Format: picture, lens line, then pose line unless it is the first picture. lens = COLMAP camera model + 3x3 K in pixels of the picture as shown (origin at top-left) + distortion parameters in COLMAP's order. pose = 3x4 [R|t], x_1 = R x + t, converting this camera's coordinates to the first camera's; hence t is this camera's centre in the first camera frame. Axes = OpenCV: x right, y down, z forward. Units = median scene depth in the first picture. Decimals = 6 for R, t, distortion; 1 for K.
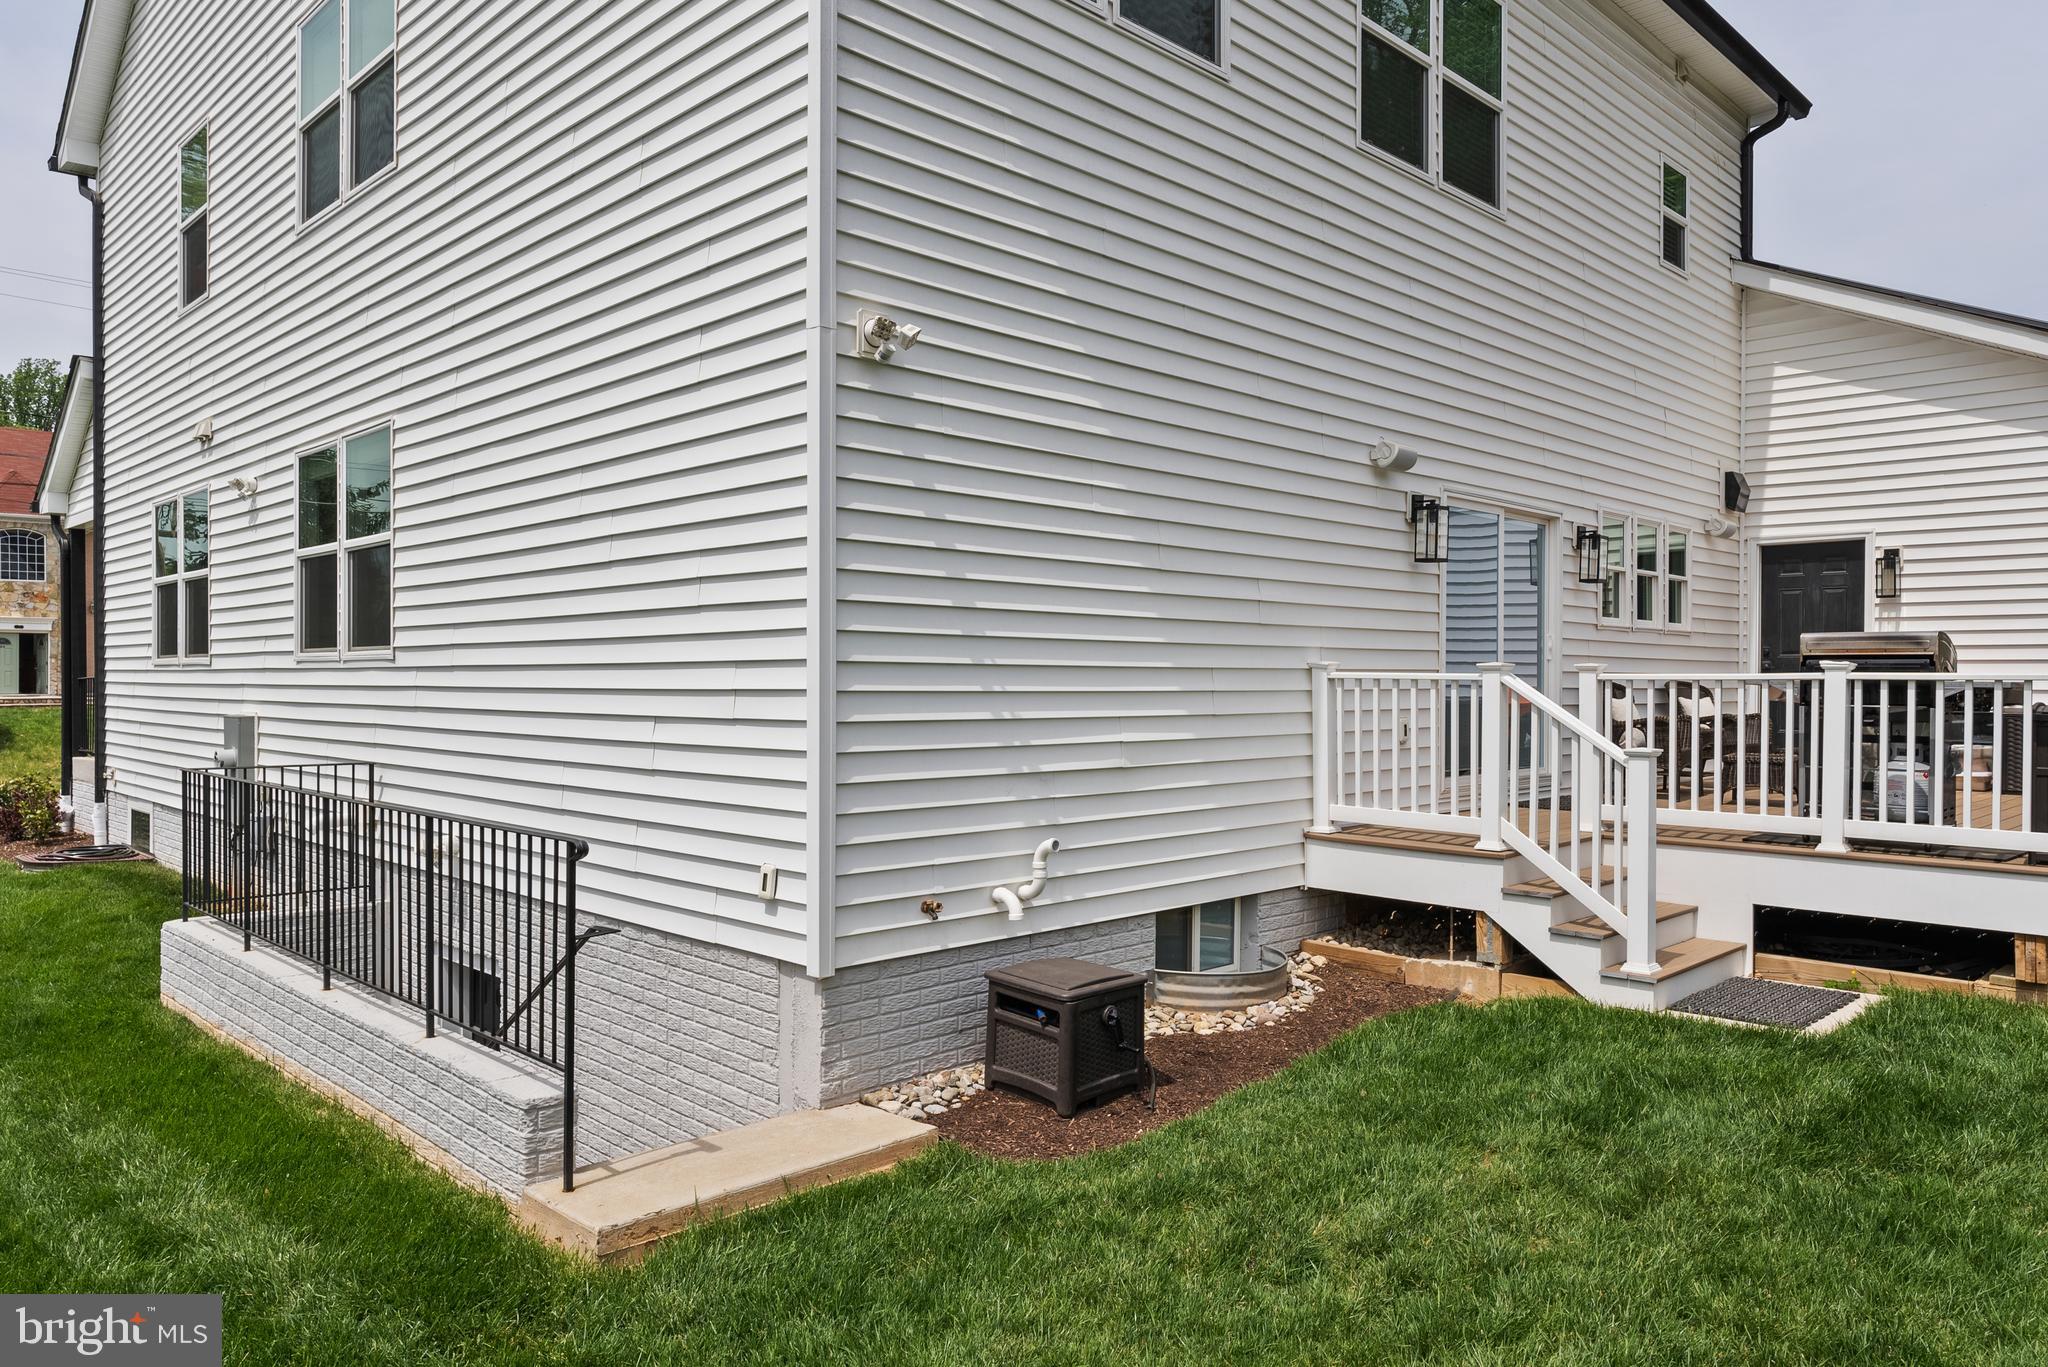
lens RADIAL K [[1386.7, 0, 1024.0], [0, 1386.7, 683.5], [0, 0, 1]] dist [0.001099, 0.002473]
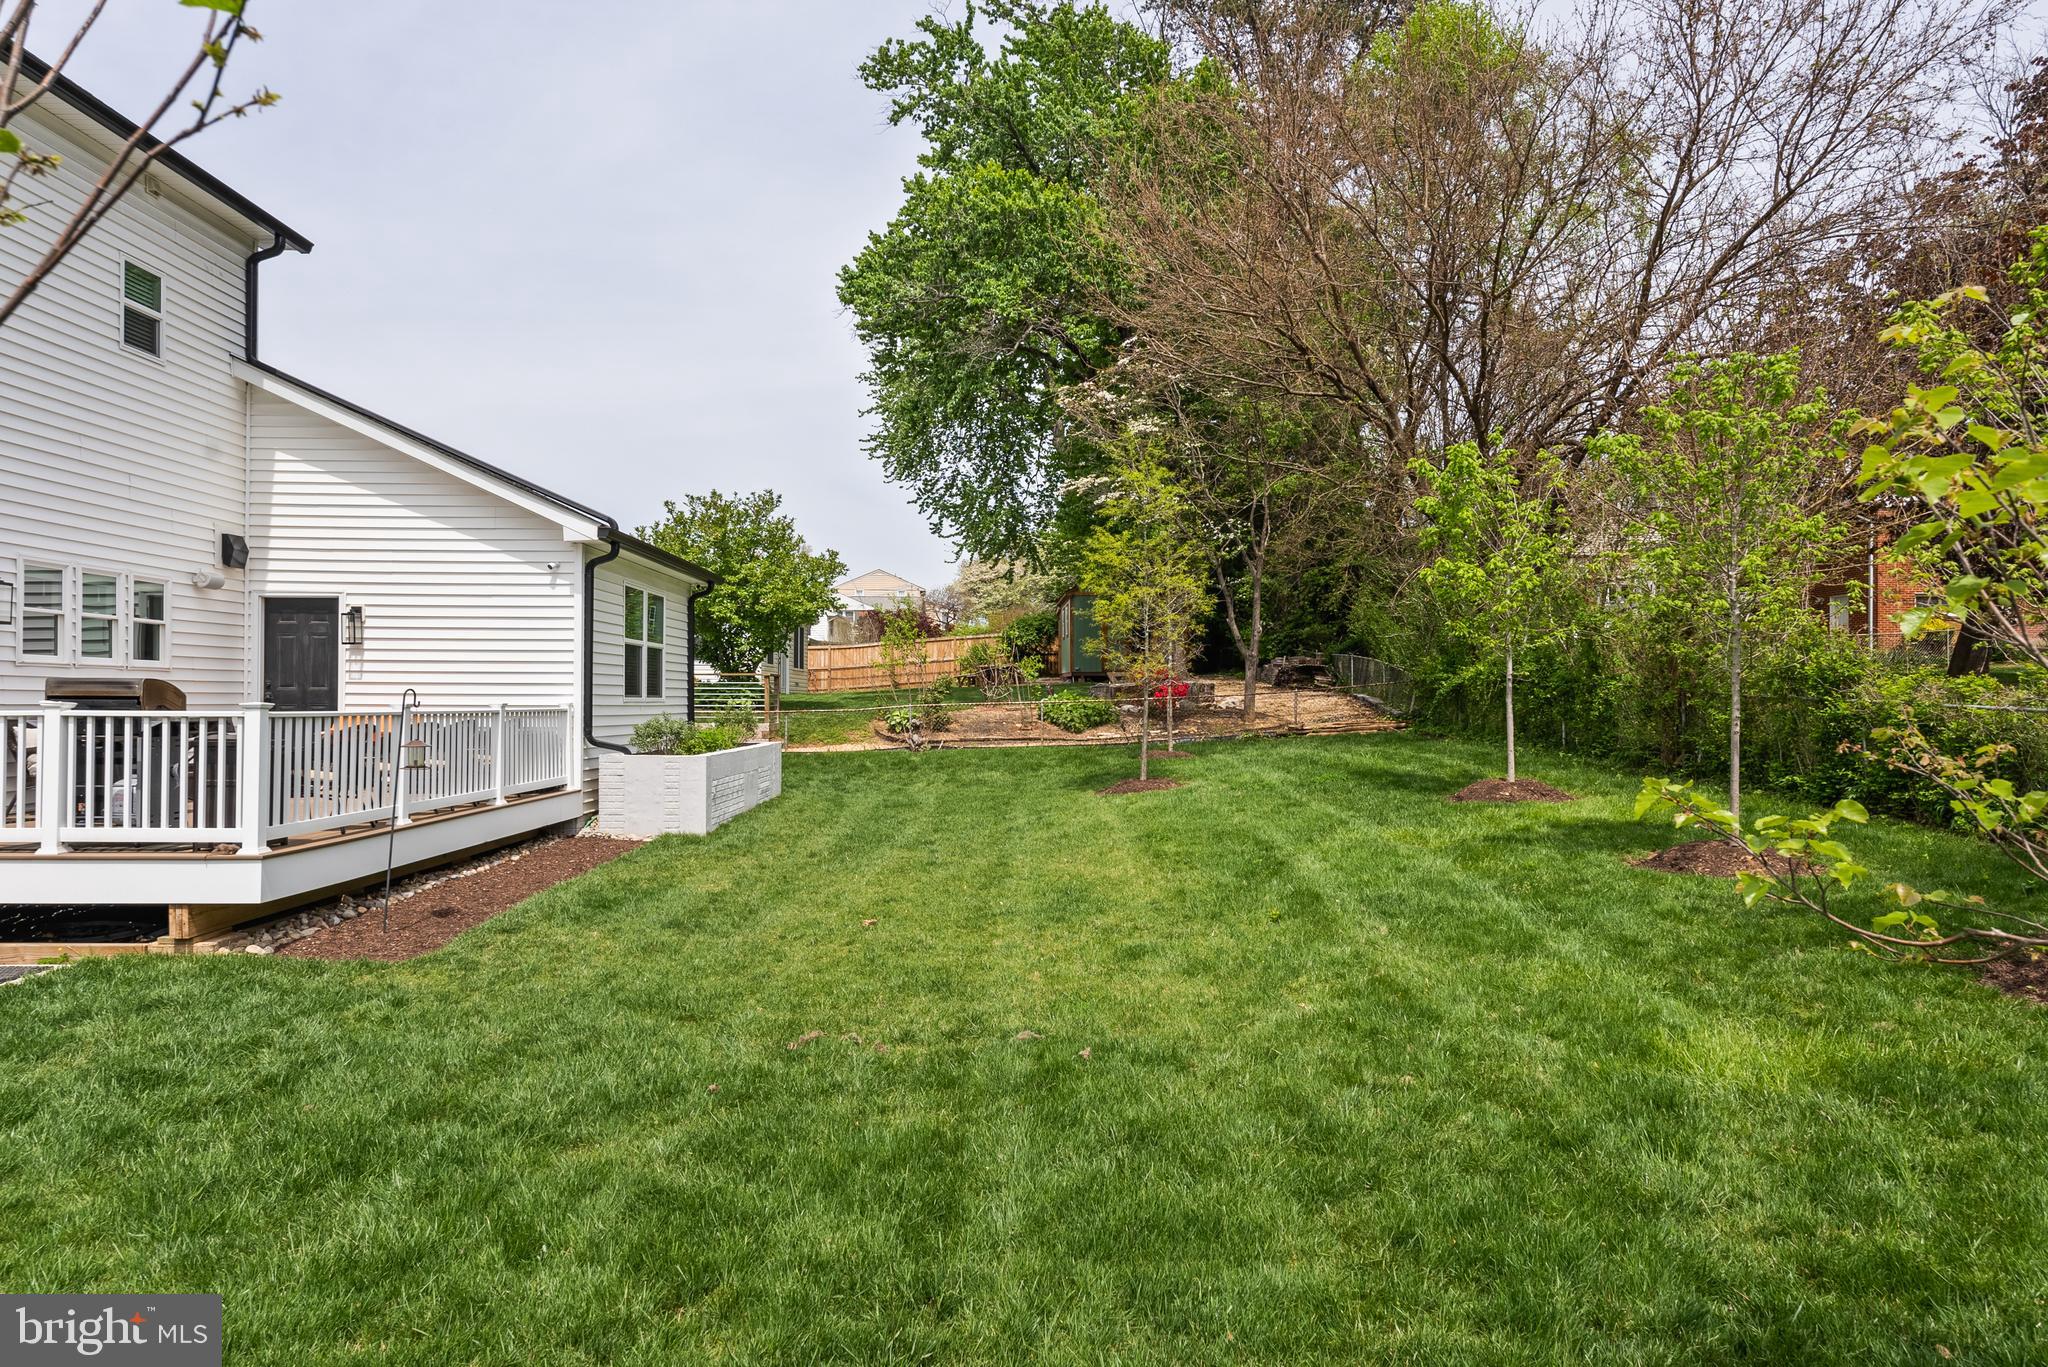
lens RADIAL K [[1233.5, 0, 1024.0], [0, 1233.5, 683.5], [0, 0, 1]] dist [0.012119, 0.001284]
pose [[0.690422, 0.009066, 0.723350, 0.311569], [0.001521, 0.999901, -0.013984, -0.012185], [-0.723405, 0.010756, 0.690340, -0.330254]]
